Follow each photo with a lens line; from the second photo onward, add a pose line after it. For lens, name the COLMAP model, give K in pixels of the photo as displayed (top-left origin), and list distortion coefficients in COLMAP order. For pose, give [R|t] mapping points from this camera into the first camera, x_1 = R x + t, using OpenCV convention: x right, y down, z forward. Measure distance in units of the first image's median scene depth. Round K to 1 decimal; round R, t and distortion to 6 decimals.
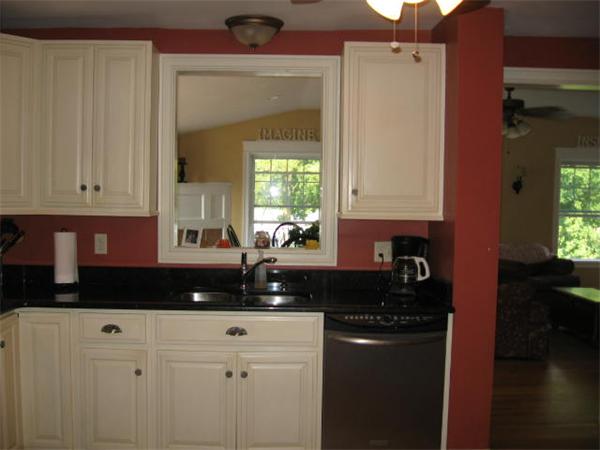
lens RADIAL K [[629.9, 0, 300.0], [0, 629.9, 225.0], [0, 0, 1]] dist [-0.103330, 0.032244]
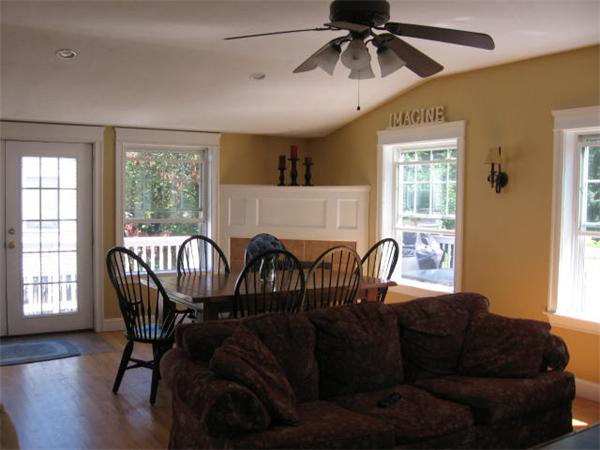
lens RADIAL K [[629.9, 0, 300.0], [0, 629.9, 225.0], [0, 0, 1]] dist [-0.103330, 0.032244]
pose [[0.532144, 0.030216, -0.846115, 0.518093], [-0.042649, 0.999051, 0.008855, -0.020834], [0.845579, 0.031373, 0.532928, 0.510850]]
